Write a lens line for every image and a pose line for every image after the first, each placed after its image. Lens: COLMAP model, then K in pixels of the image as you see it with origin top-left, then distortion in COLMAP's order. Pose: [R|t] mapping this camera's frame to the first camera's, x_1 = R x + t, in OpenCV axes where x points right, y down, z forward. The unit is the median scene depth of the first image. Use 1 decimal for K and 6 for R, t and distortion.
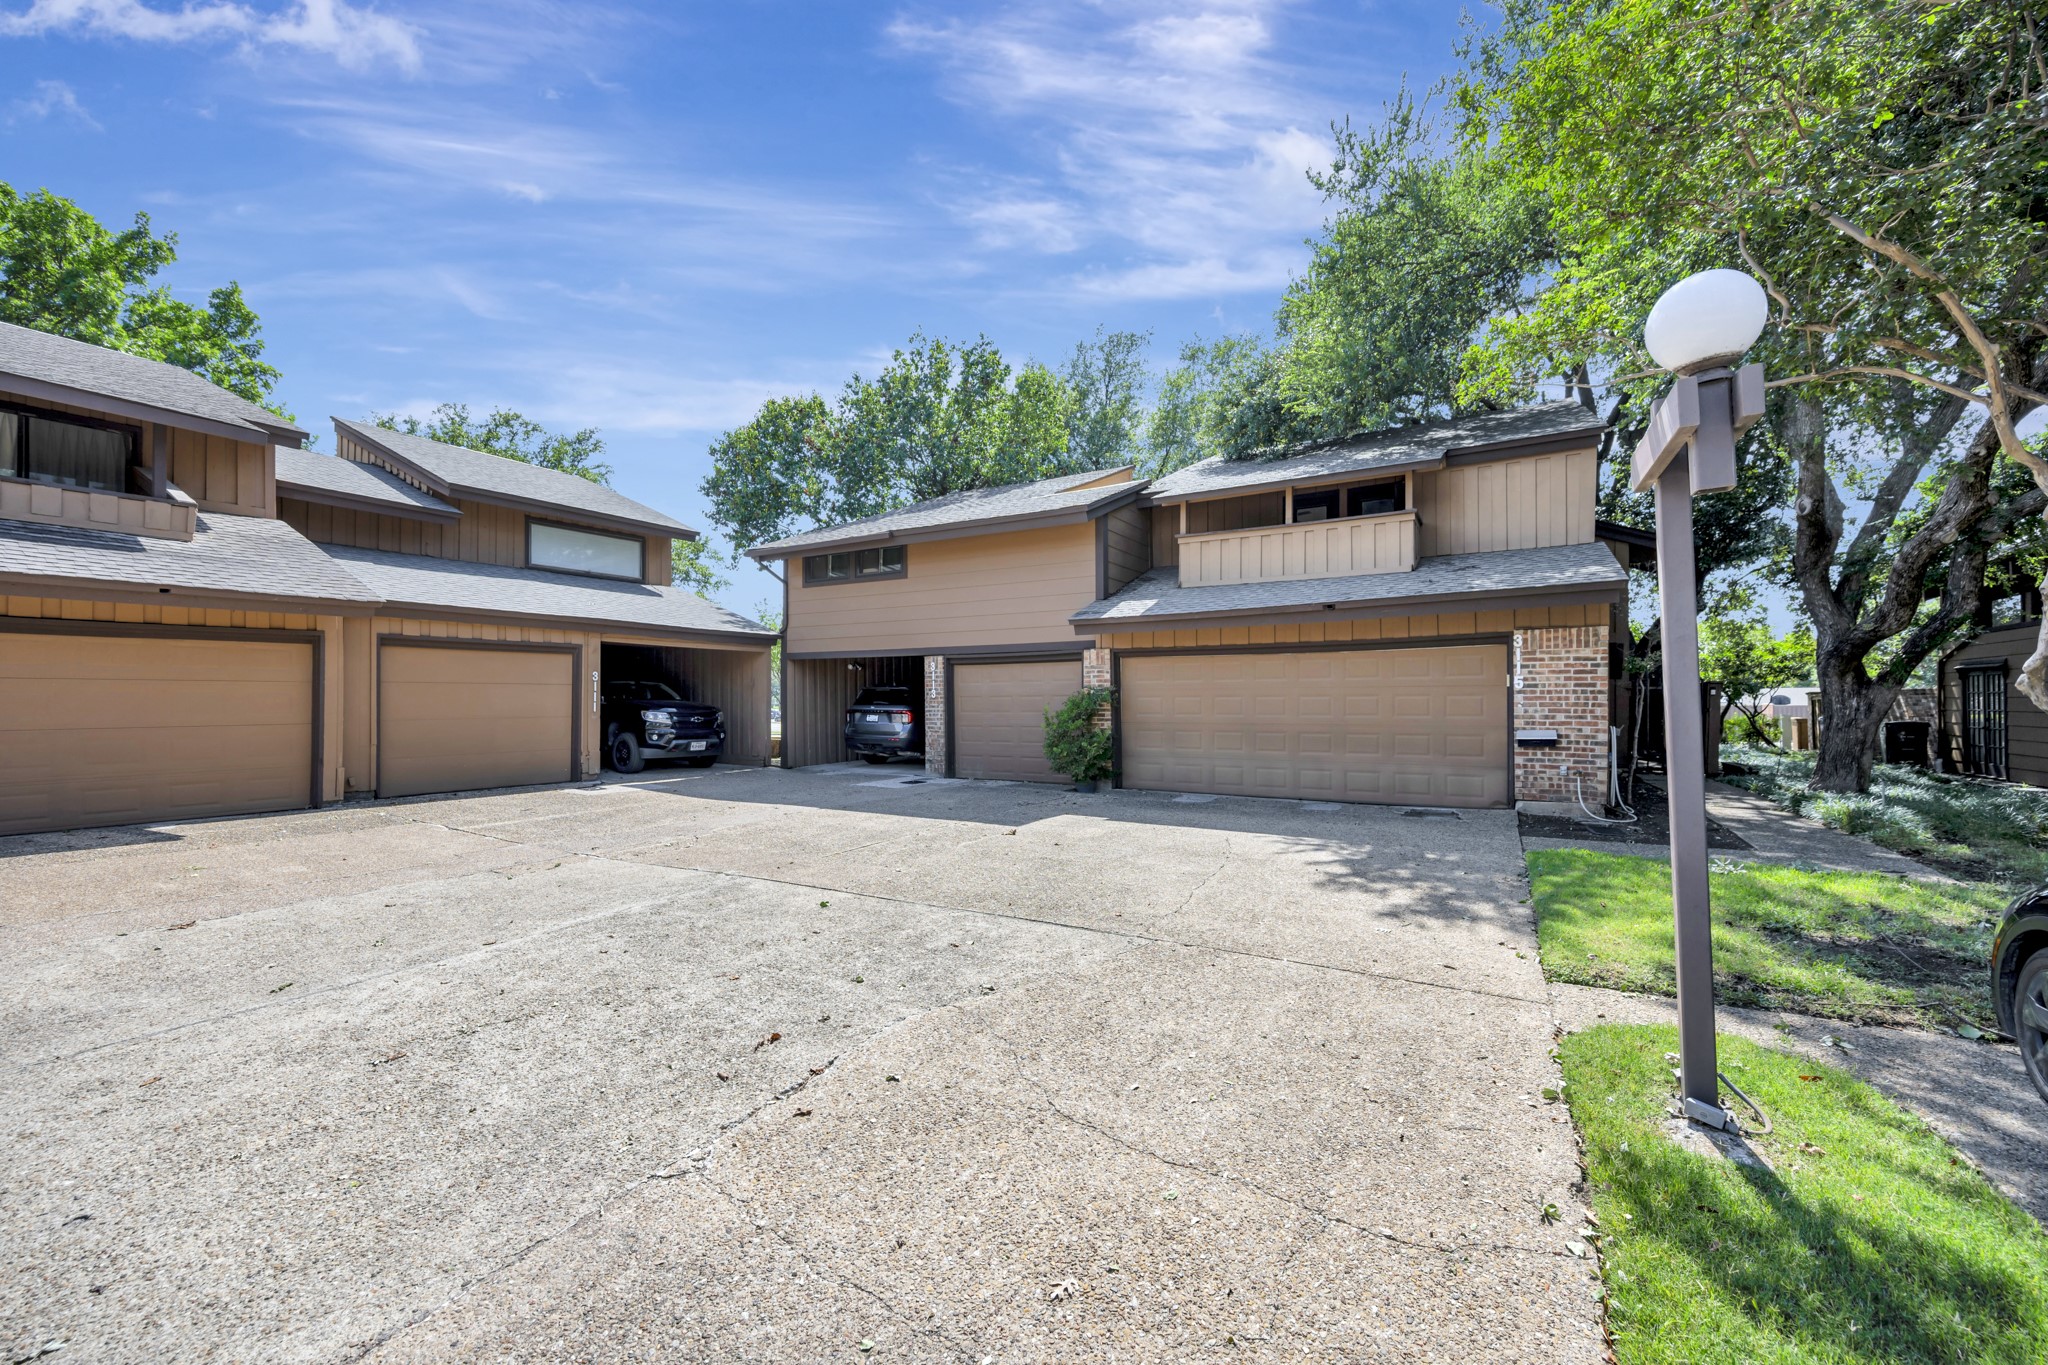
lens RADIAL K [[822.3, 0, 1024.2], [0, 822.3, 693.4], [0, 0, 1]] dist [-0.000337, -0.000136]
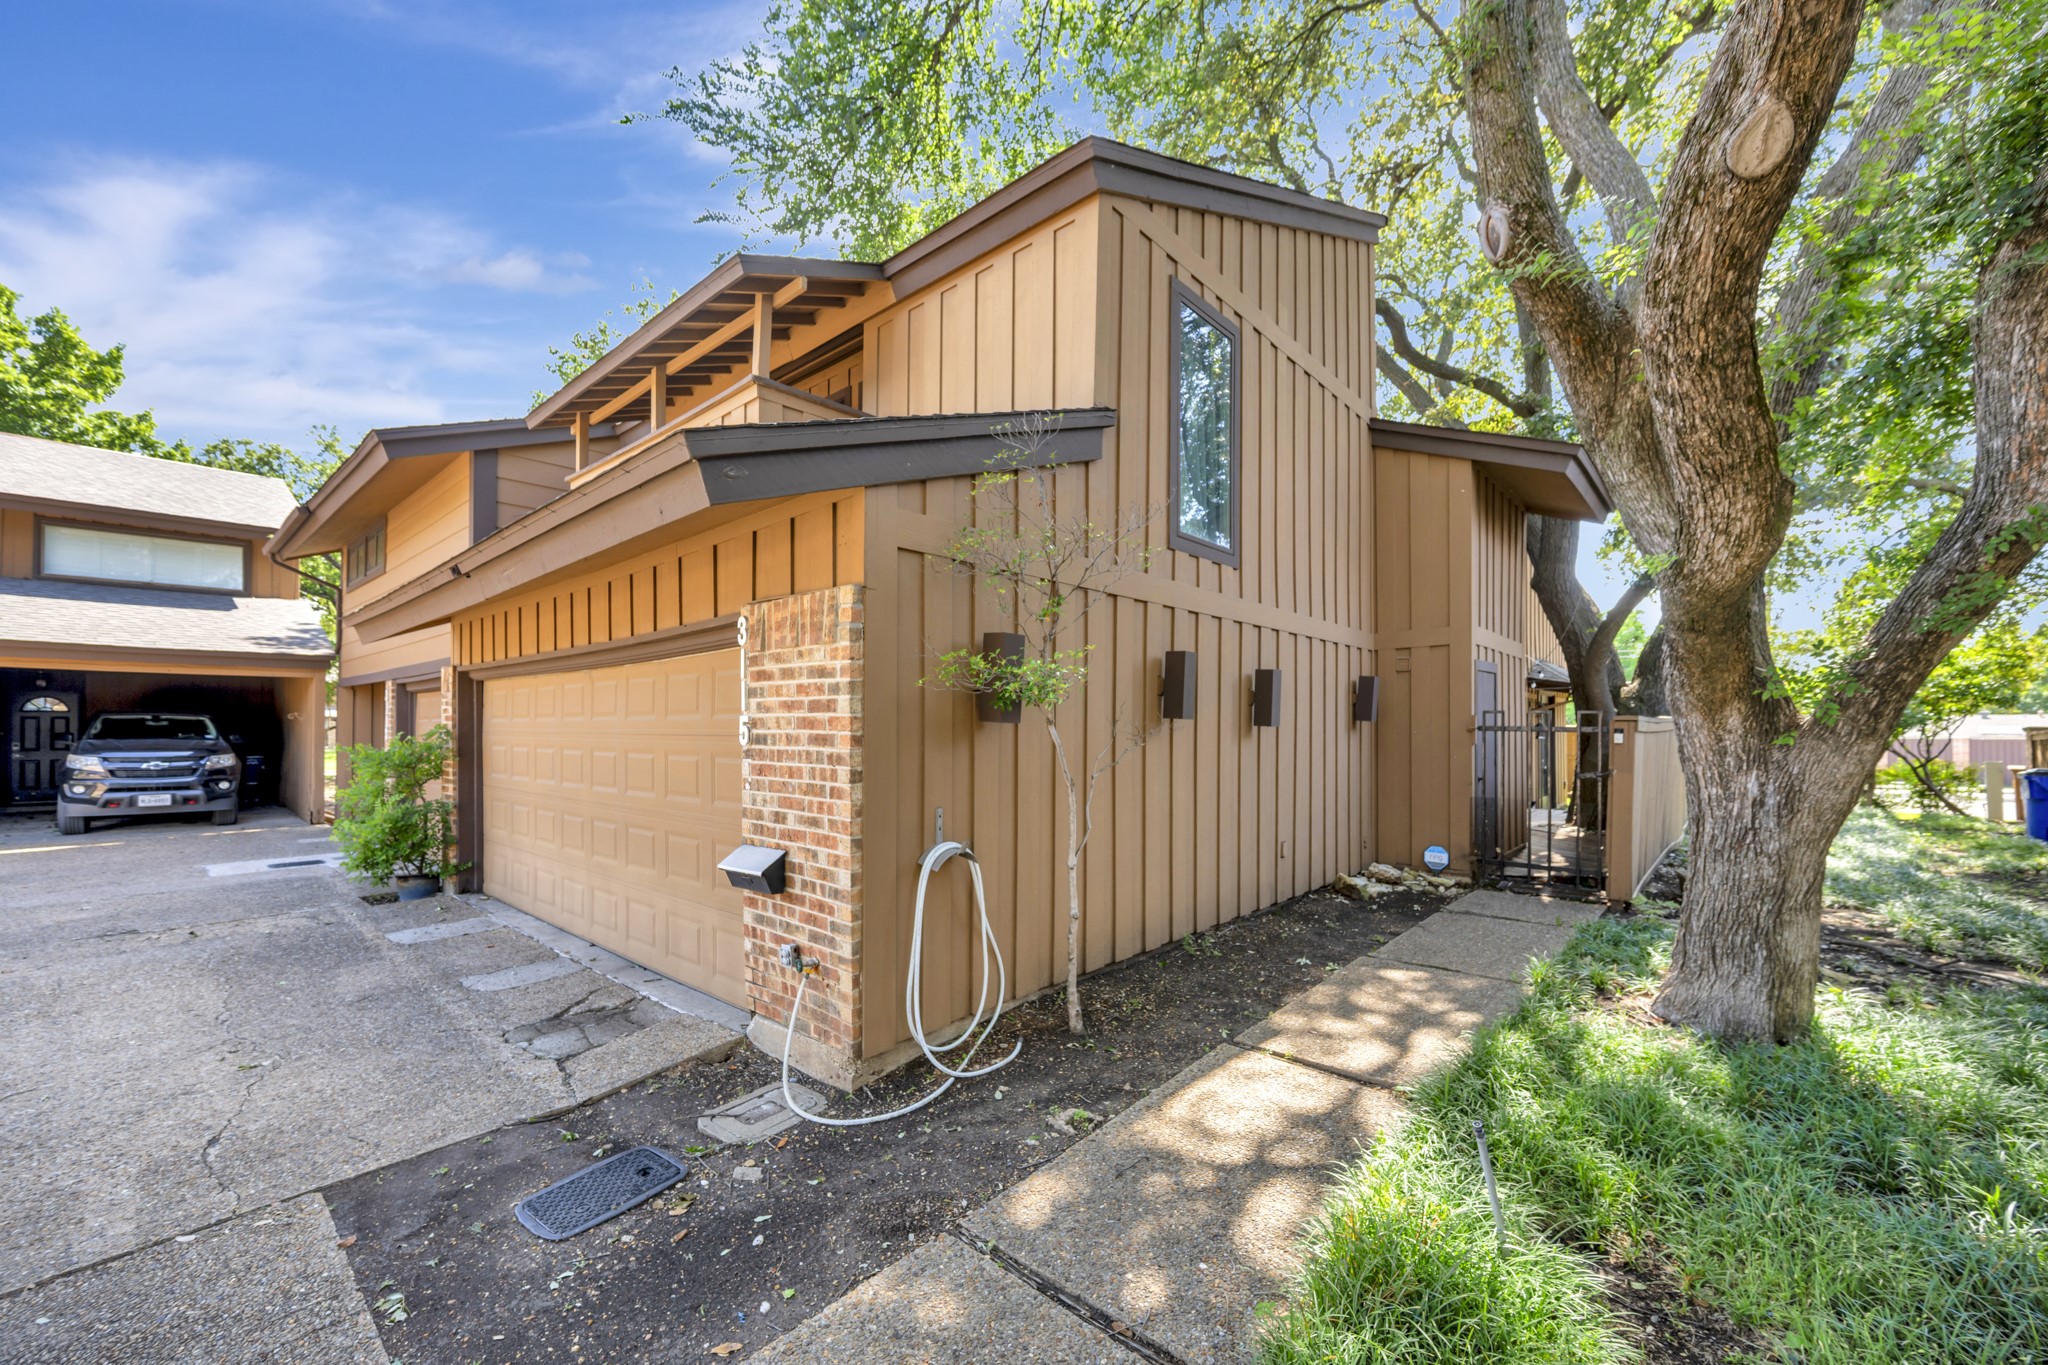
lens RADIAL K [[822.3, 0, 1006.1], [0, 822.3, 712.9], [0, 0, 1]] dist [-0.000337, -0.000136]
pose [[0.979337, -0.001521, -0.202232, 0.751481], [0.000281, 0.999981, -0.006164, -0.018276], [0.202237, 0.005980, 0.979318, 0.566794]]
